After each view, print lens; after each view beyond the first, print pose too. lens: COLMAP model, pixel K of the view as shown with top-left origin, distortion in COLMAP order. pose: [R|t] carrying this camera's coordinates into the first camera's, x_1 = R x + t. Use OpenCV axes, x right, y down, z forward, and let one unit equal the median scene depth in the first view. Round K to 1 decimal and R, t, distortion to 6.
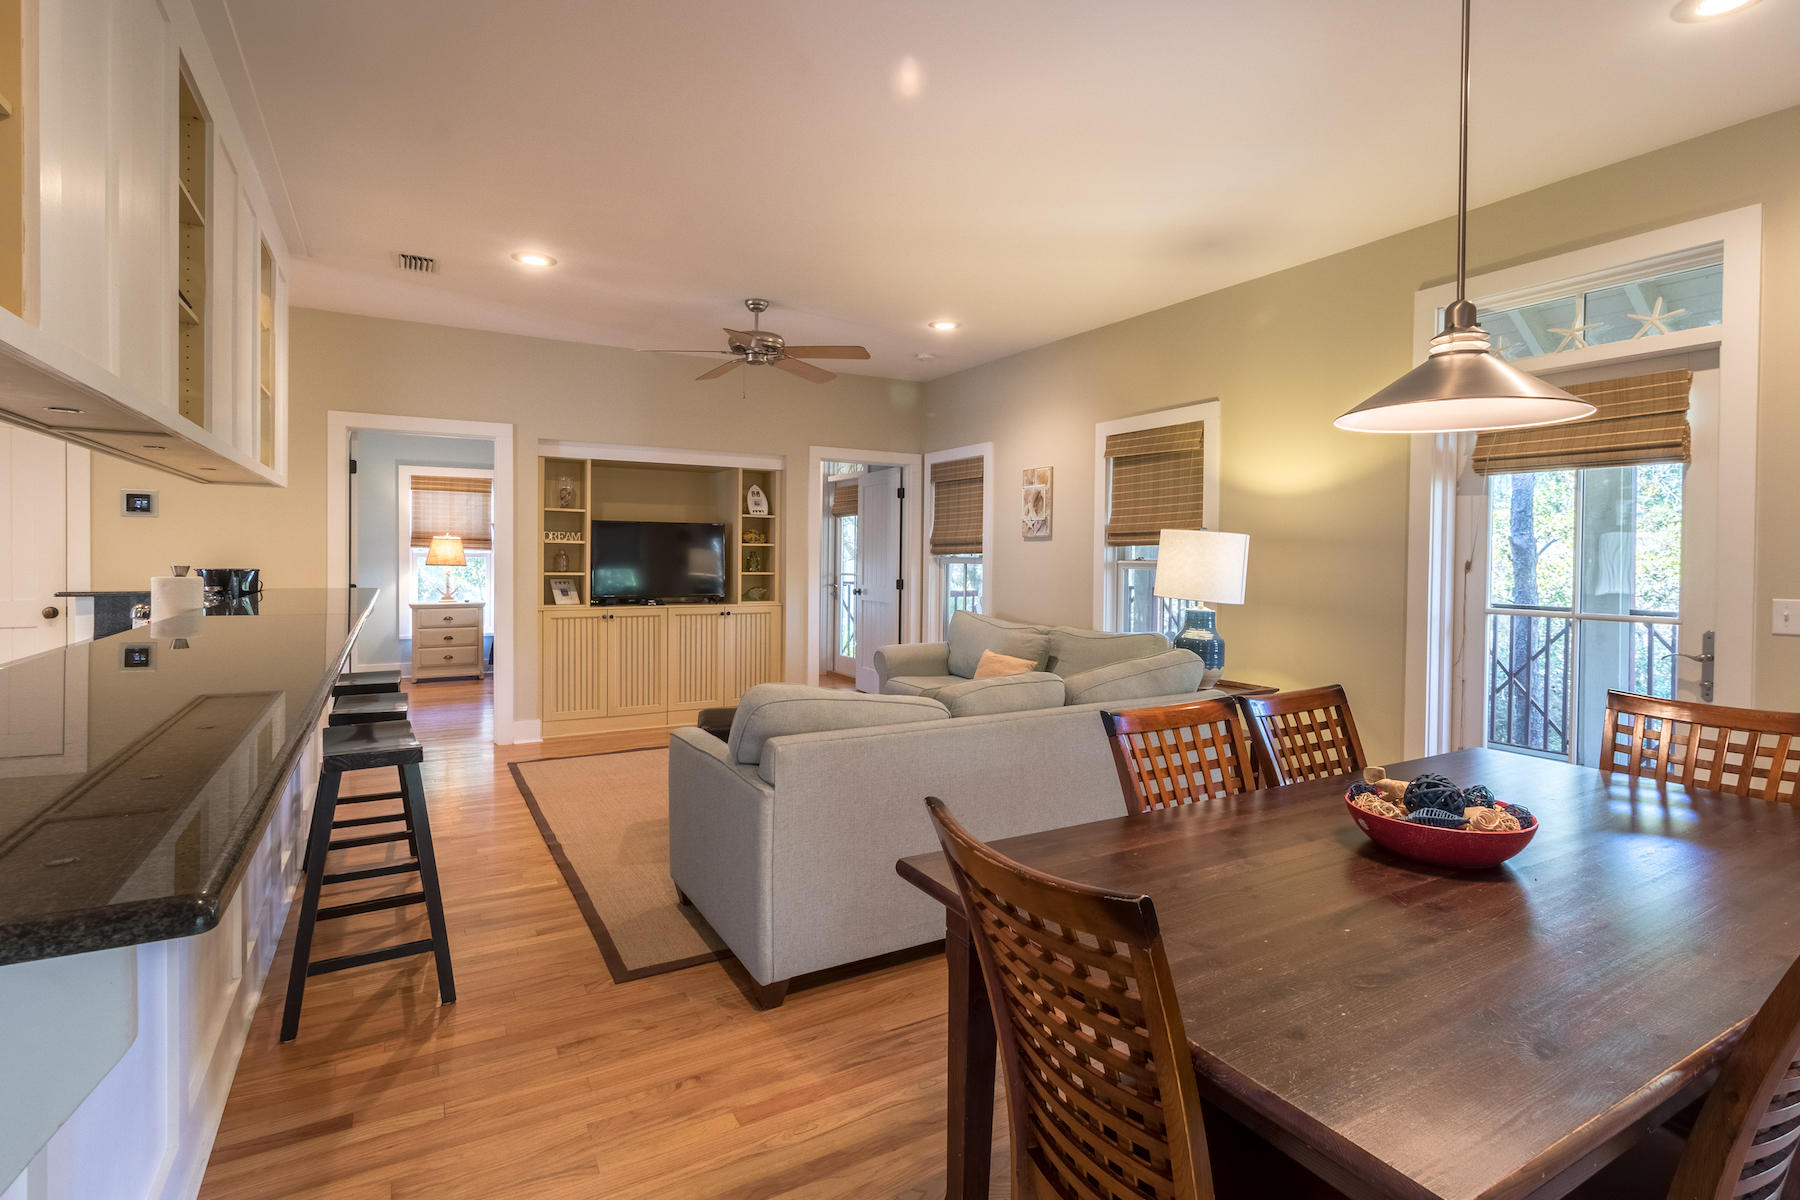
lens RADIAL K [[861.0, 0, 889.4], [0, 861.0, 565.8], [0, 0, 1]] dist [-0.014211, 0.001347]
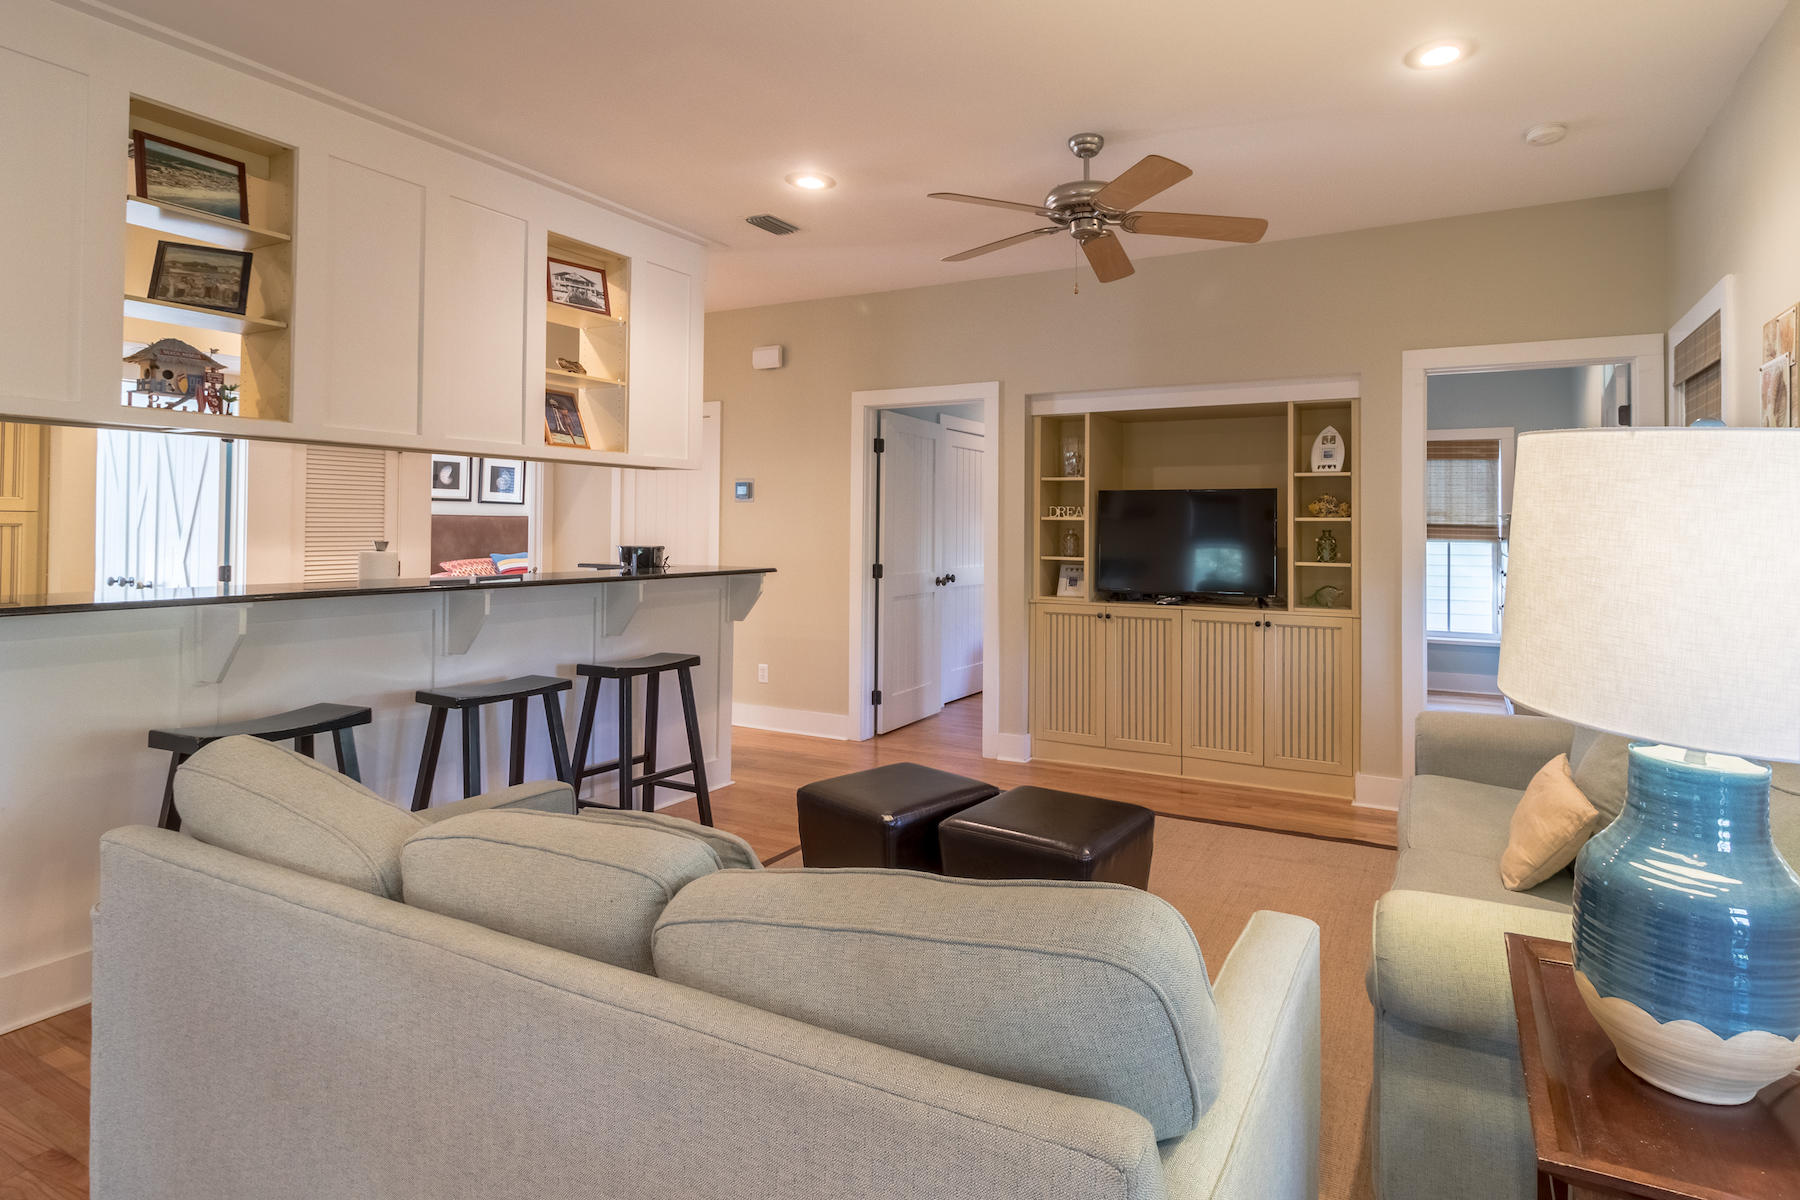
lens RADIAL K [[941.6, 0, 1014.9], [0, 941.6, 525.7], [0, 0, 1]] dist [0.001446, 0.000242]
pose [[0.558922, -0.006949, -0.829191, 0.351203], [-0.012805, 0.999773, -0.017010, -0.006224], [0.829121, 0.020125, 0.558706, 0.505340]]
